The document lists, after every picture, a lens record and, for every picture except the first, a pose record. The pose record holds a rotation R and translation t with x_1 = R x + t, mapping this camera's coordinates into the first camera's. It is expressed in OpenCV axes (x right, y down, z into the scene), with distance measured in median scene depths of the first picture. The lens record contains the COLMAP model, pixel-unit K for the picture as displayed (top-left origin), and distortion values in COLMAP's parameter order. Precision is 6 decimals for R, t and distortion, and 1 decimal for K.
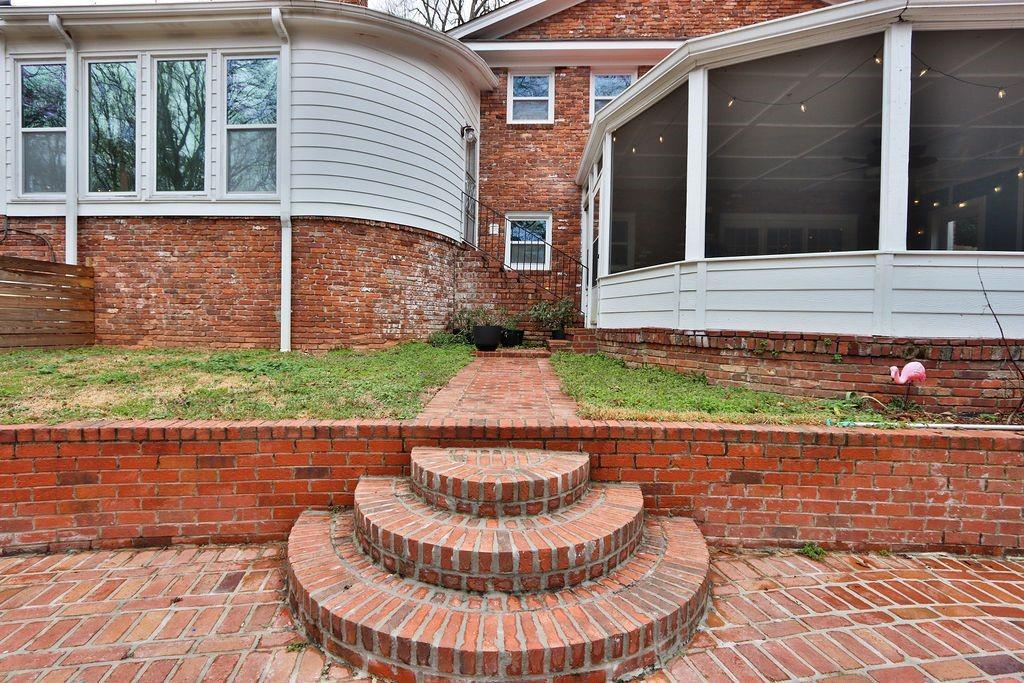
lens RADIAL K [[472.7, 0, 501.5], [0, 472.7, 339.2], [0, 0, 1]] dist [-0.018084, 0.001666]
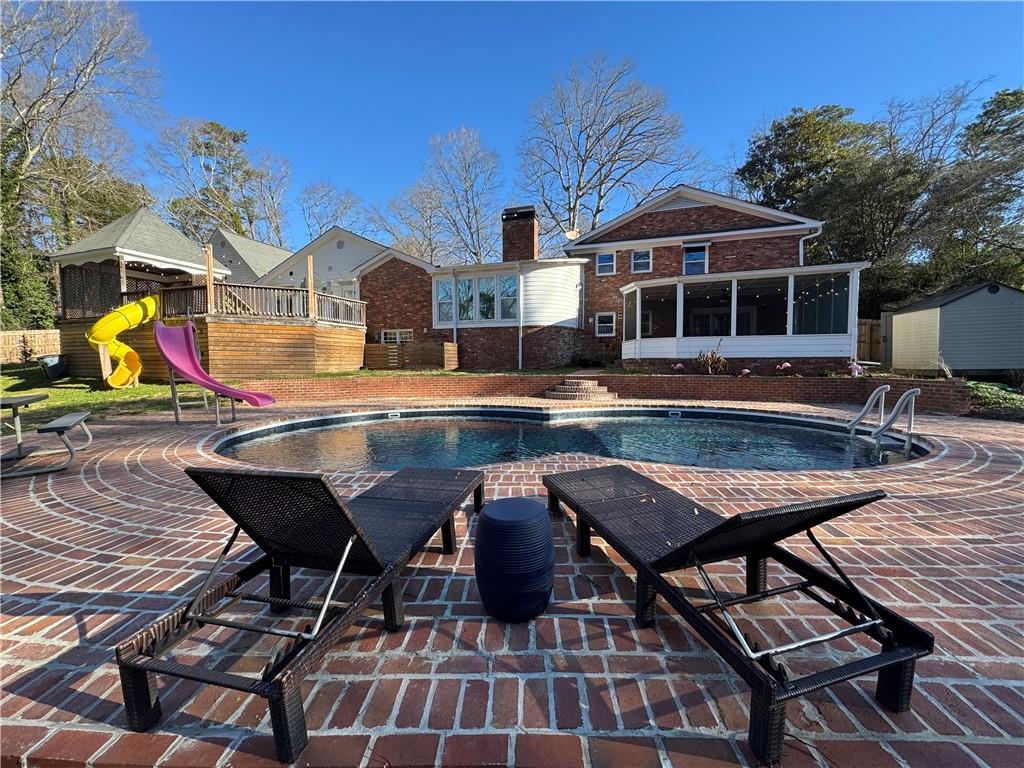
lens RADIAL K [[407.3, 0, 512.0], [0, 407.3, 384.0], [0, 0, 1]] dist [-0.003555, -0.000445]
pose [[0.965532, -0.008174, -0.260157, 0.190953], [0.012394, 0.999817, 0.014588, 0.084556], [0.259990, -0.017310, 0.965456, -1.601348]]
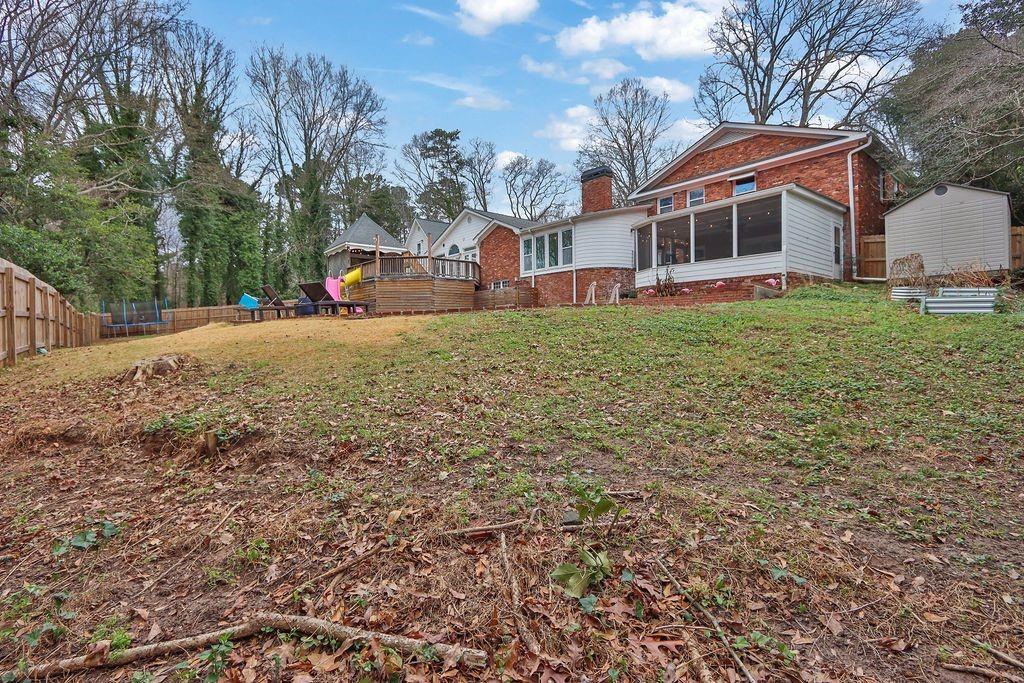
lens RADIAL K [[472.7, 0, 501.5], [0, 472.7, 339.2], [0, 0, 1]] dist [-0.018084, 0.001666]
pose [[0.677146, -0.014512, -0.735705, 1.881624], [-0.000362, 0.999799, -0.020053, 0.366182], [0.735848, 0.013845, 0.677005, -1.951937]]
